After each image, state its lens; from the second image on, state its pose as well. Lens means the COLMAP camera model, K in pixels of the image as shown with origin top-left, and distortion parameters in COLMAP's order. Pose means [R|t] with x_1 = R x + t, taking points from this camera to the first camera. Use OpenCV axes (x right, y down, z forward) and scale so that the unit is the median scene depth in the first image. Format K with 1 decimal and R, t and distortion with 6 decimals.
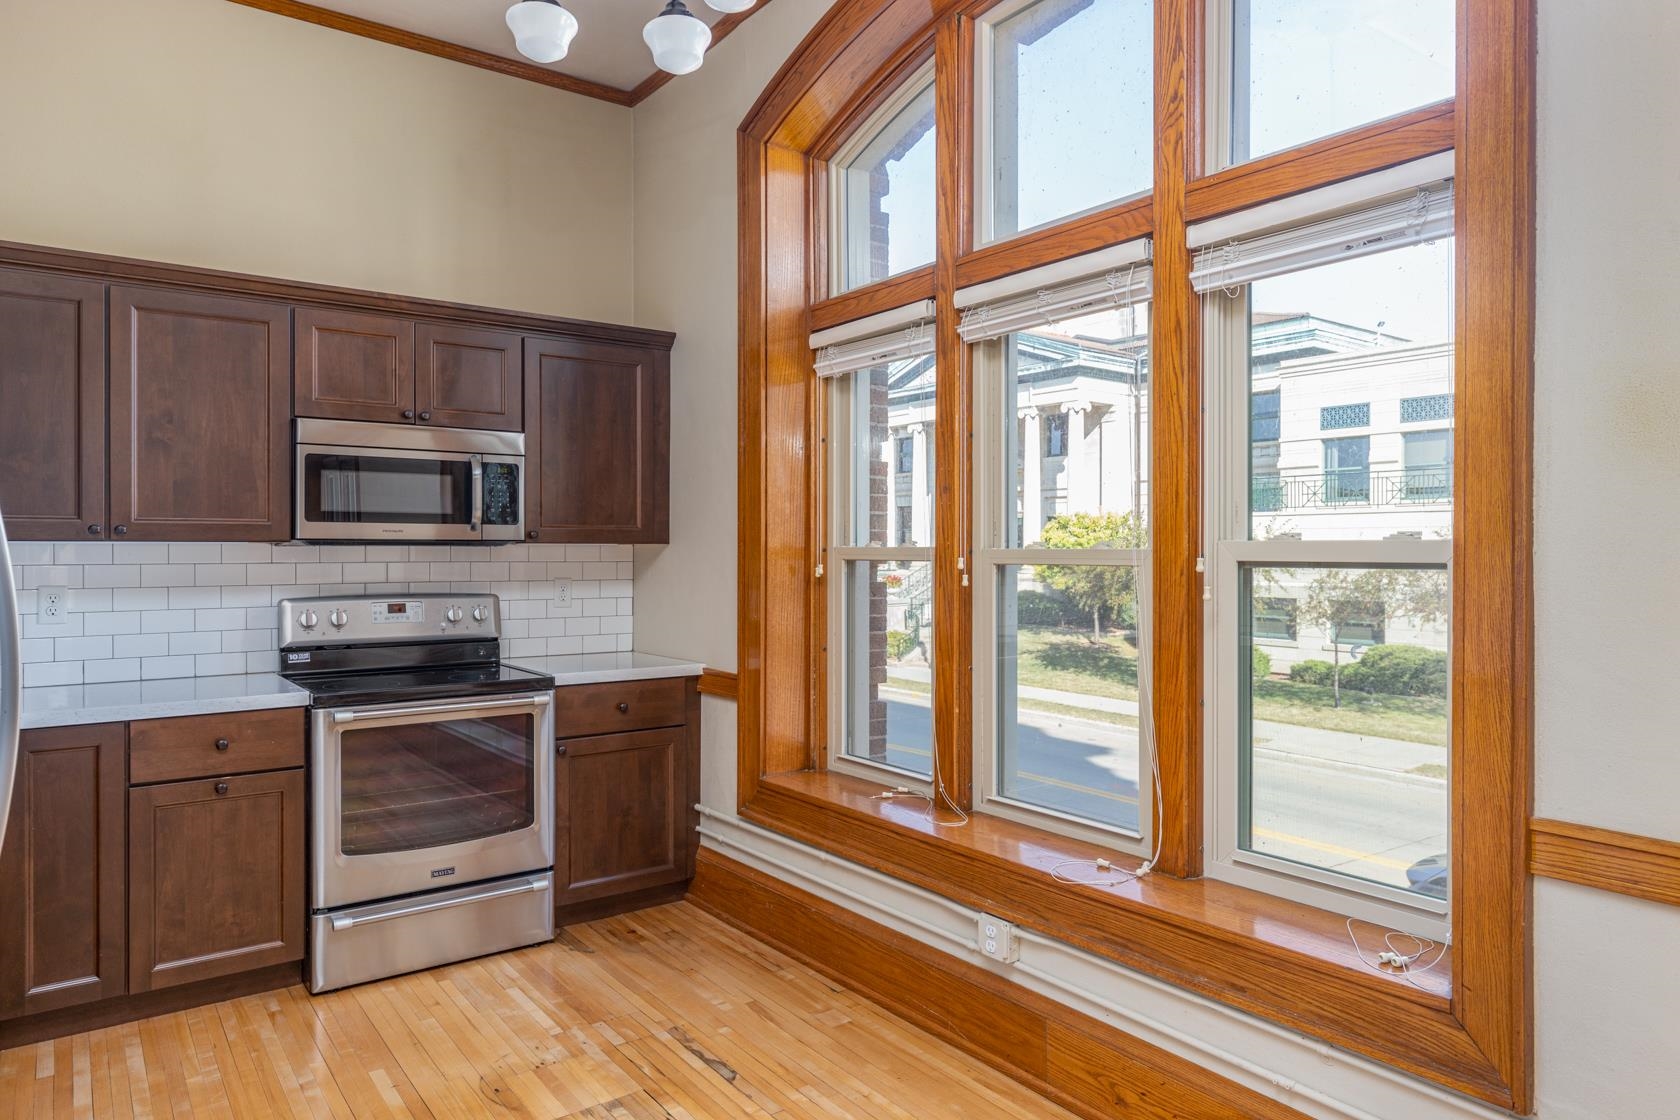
lens RADIAL K [[1062.7, 0, 848.7], [0, 1062.7, 552.9], [0, 0, 1]] dist [-0.001459, -0.001186]
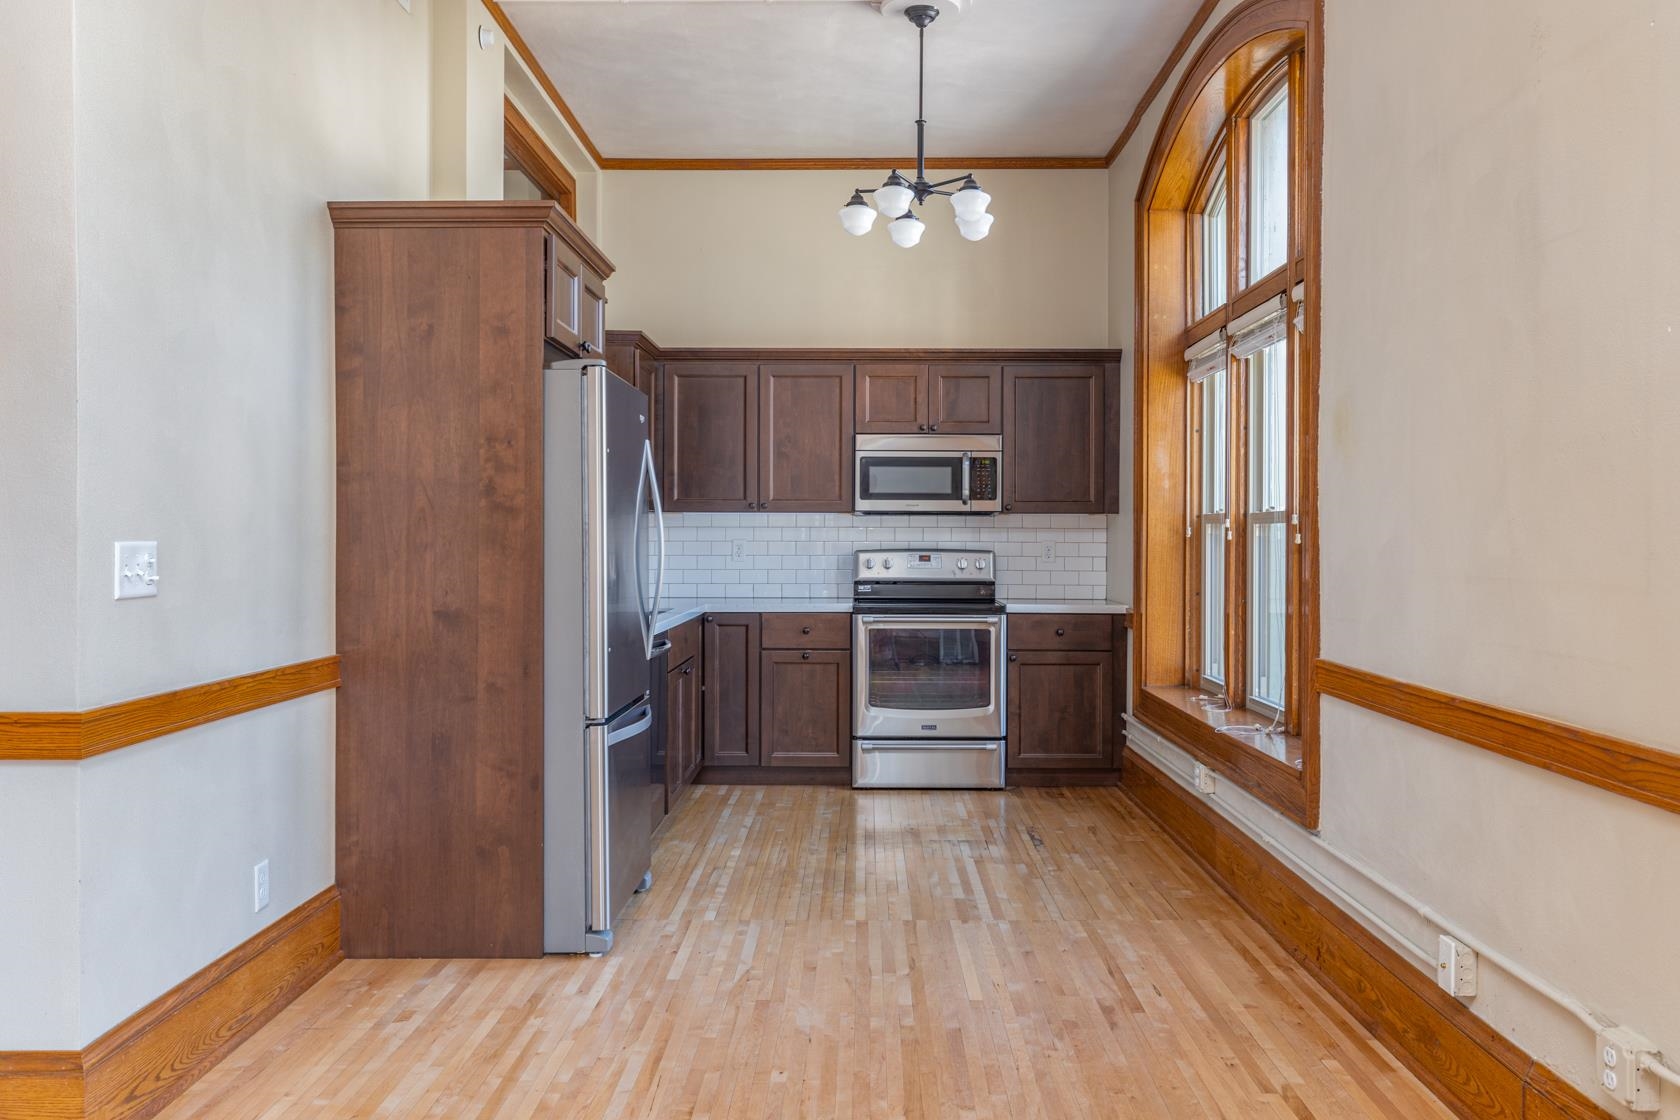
lens RADIAL K [[1367.1, 0, 845.6], [0, 1367.1, 550.5], [0, 0, 1]] dist [0.000403, -0.002079]
pose [[0.793626, 0.008631, -0.608345, 0.665094], [-0.005246, 0.999959, 0.007343, 0.029171], [0.608383, -0.002636, 0.793639, -0.589562]]
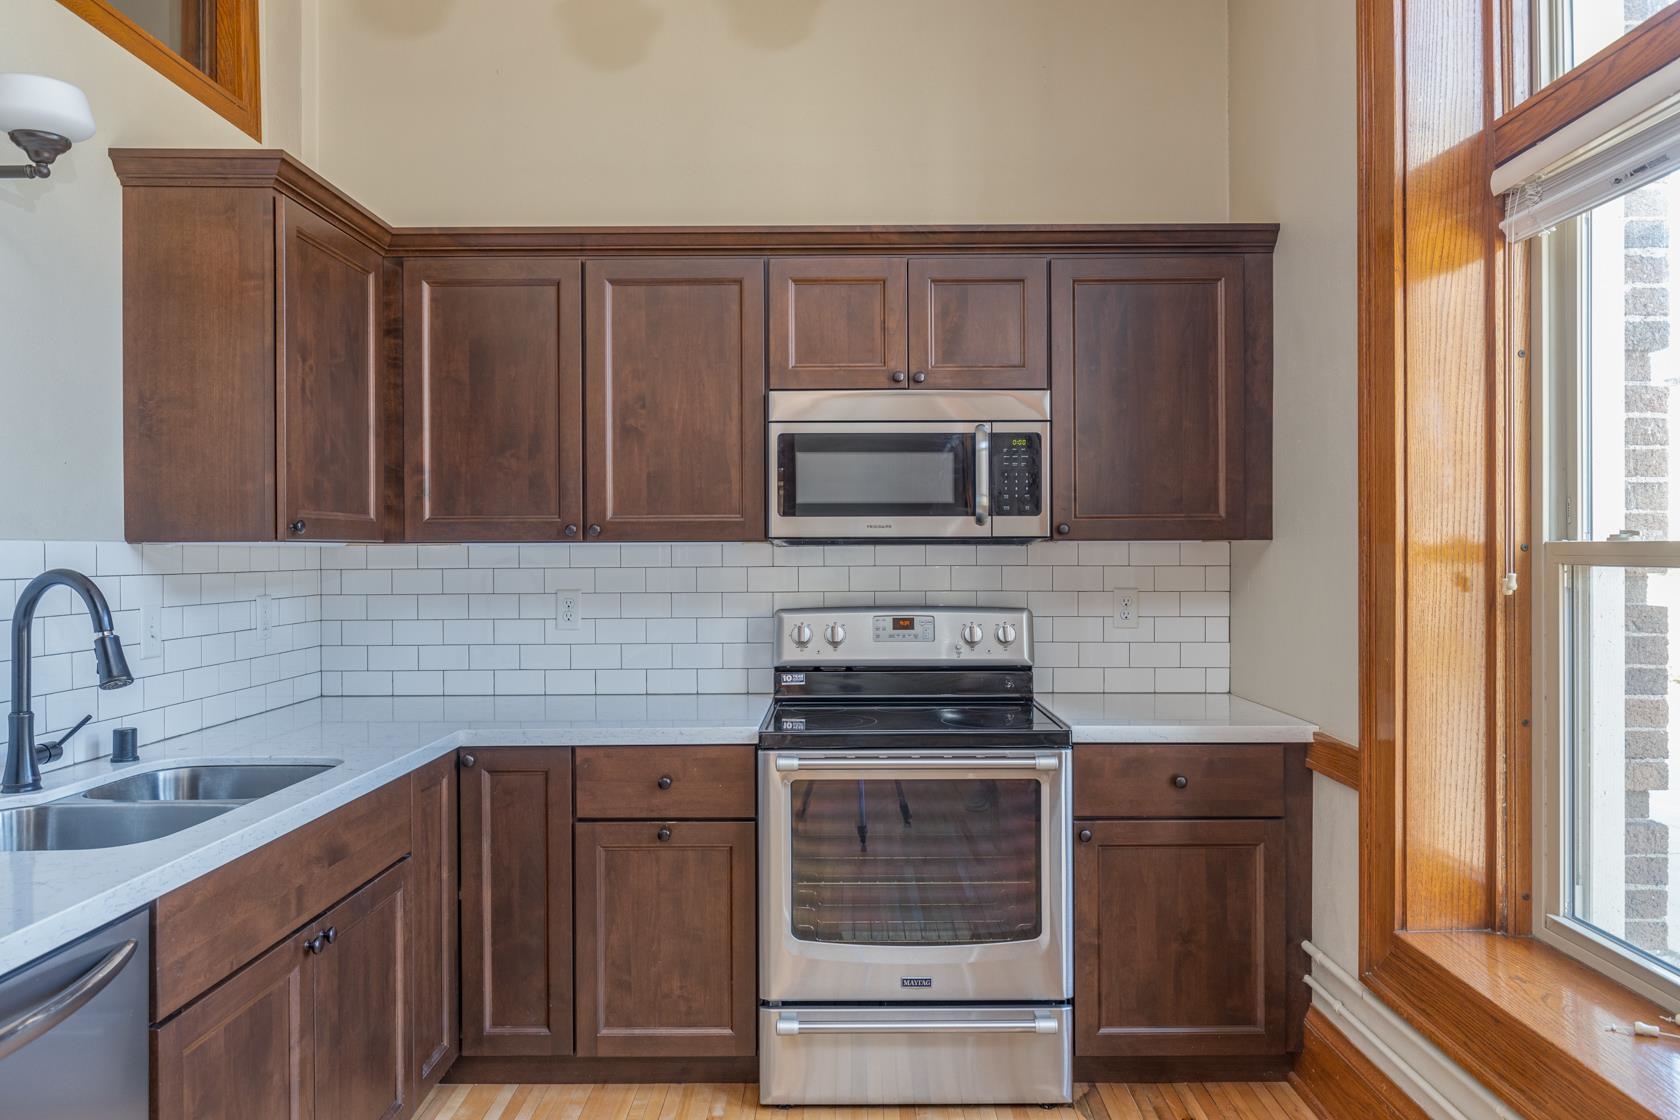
lens RADIAL K [[1123.5, 0, 840.5], [0, 1123.5, 553.8], [0, 0, 1]] dist [-0.004209, -0.001223]
pose [[0.798372, -0.002671, -0.602159, 0.047565], [0.002688, 0.999996, -0.000872, 0.000178], [0.602159, -0.000922, 0.798376, 0.311998]]
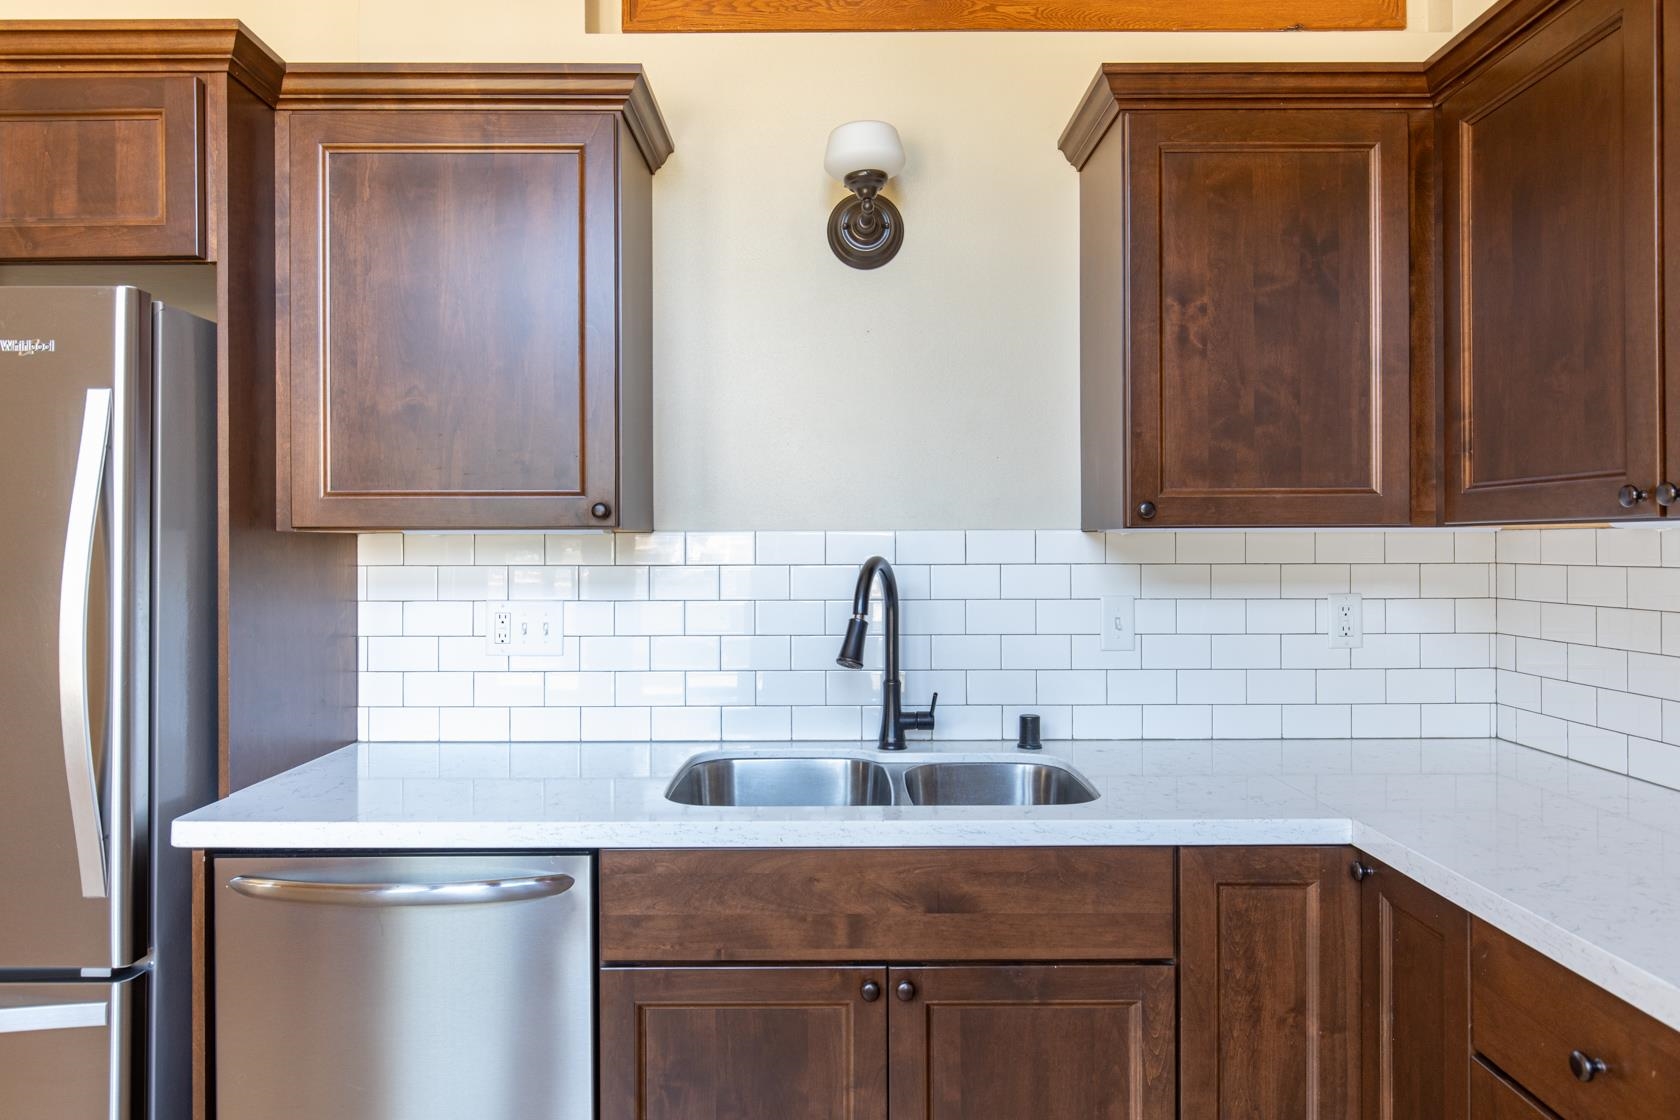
lens RADIAL K [[1028.9, 0, 839.9], [0, 1028.9, 544.0], [0, 0, 1]] dist [0.000716, -0.000217]
pose [[-0.593859, 0.001561, -0.804567, -0.122912], [0.001540, 0.999998, 0.000803, -0.001514], [0.804567, -0.000762, -0.593861, 0.837520]]
